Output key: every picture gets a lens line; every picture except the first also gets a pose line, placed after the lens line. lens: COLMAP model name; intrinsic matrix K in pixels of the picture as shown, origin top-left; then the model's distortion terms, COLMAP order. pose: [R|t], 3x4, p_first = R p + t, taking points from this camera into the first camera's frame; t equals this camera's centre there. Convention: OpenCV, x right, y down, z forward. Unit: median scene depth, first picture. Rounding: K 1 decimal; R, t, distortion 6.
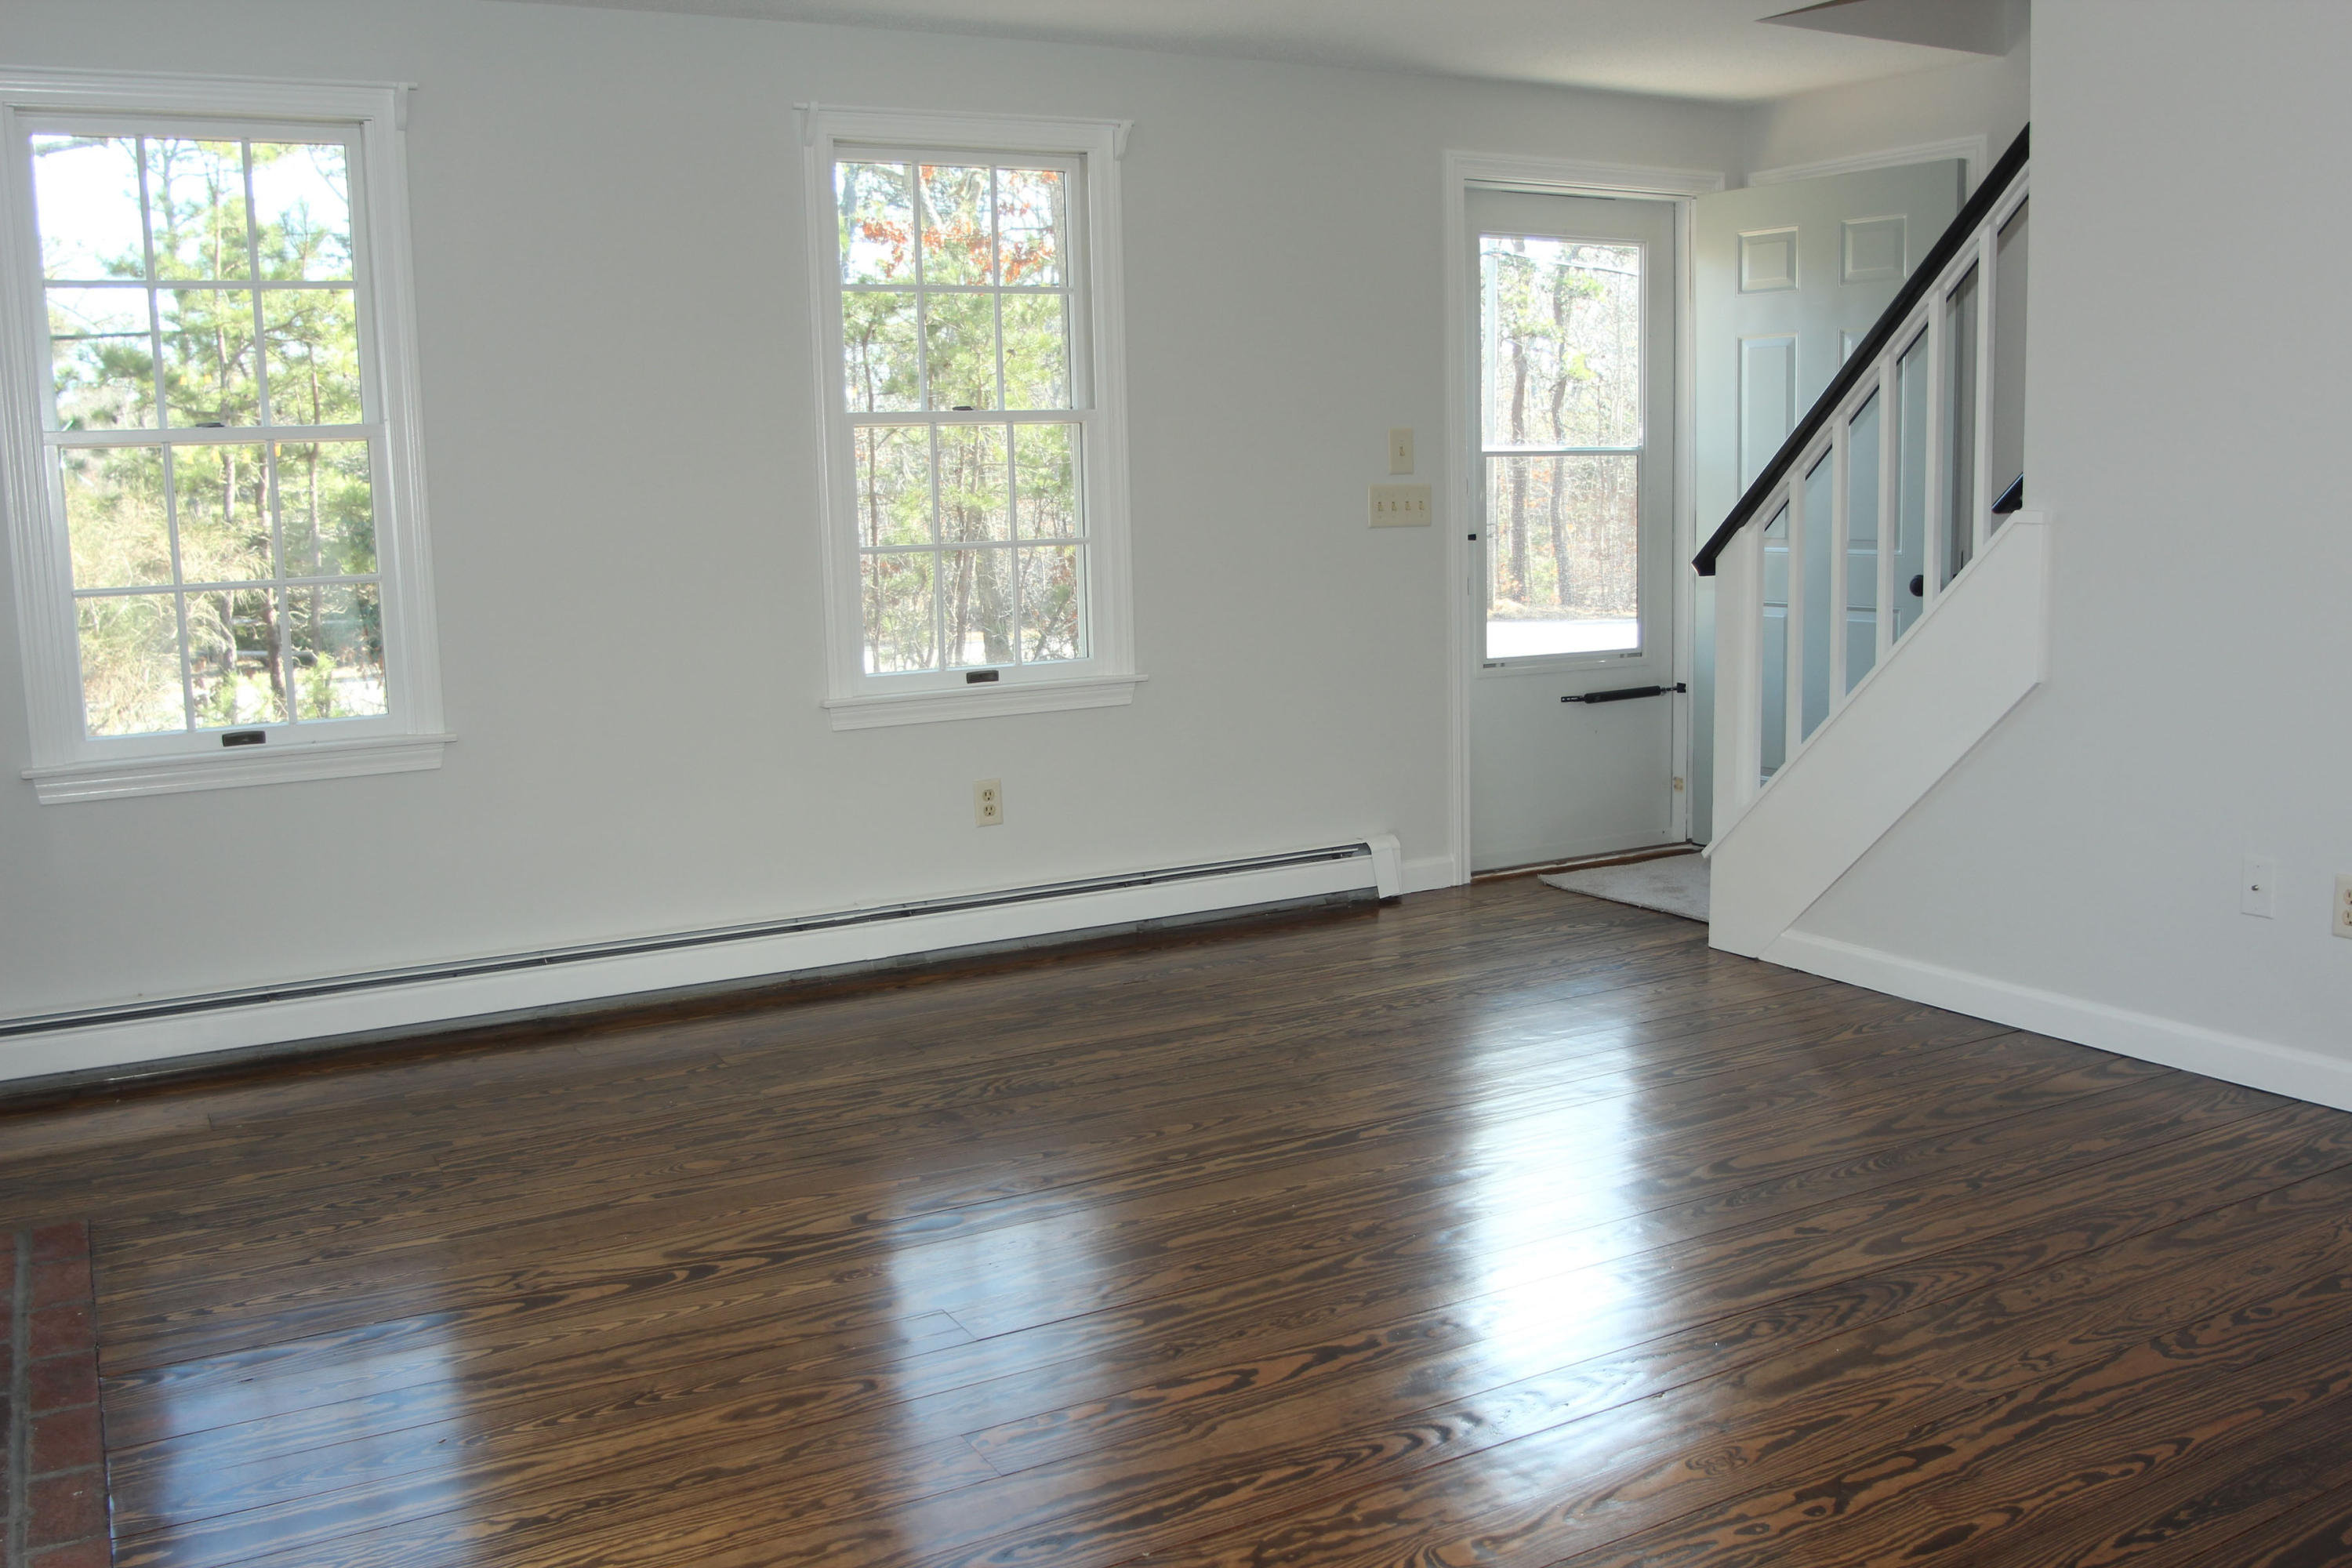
lens RADIAL K [[2056.7, 0, 1176.0], [0, 2056.7, 784.0], [0, 0, 1]] dist [-0.119278, 0.071458]
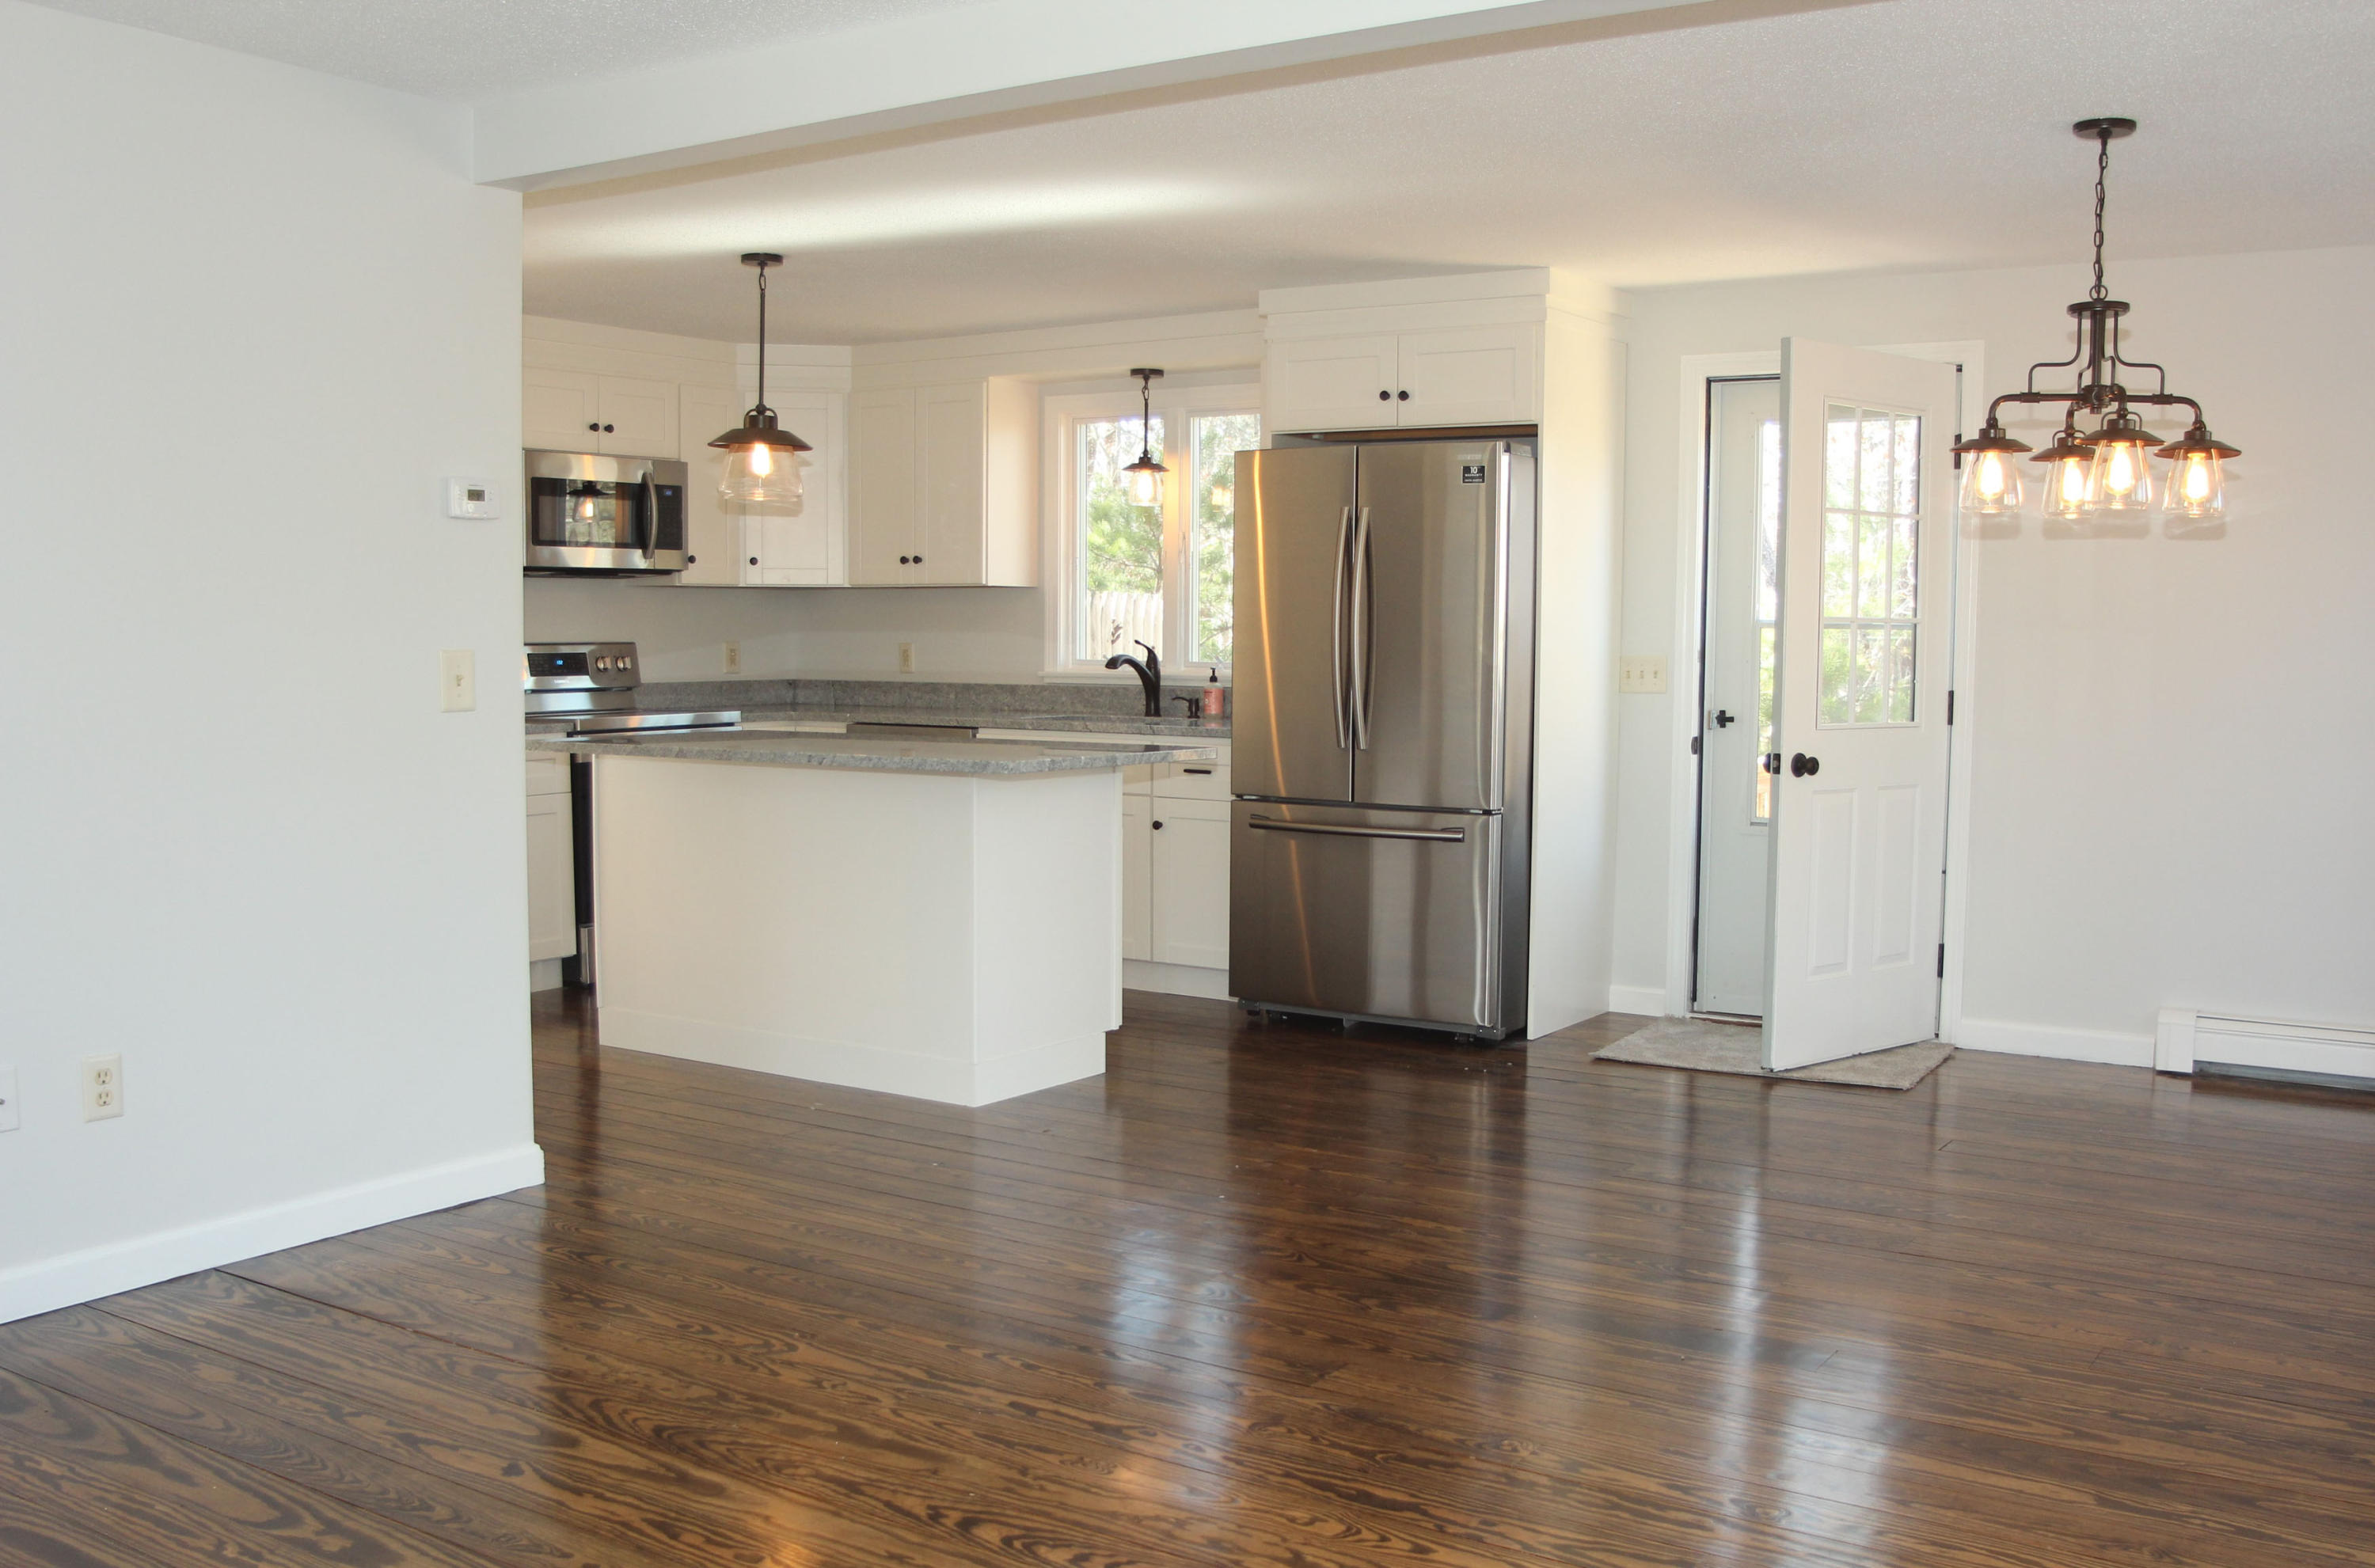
lens RADIAL K [[2172.0, 0, 1254.9], [0, 2172.0, 789.4], [0, 0, 1]] dist [-0.091782, 0.011258]
pose [[-0.467414, -0.041619, 0.883058, -0.427917], [0.135194, 0.983777, 0.117925, -0.093377], [-0.873640, 0.174504, -0.454204, 0.693842]]
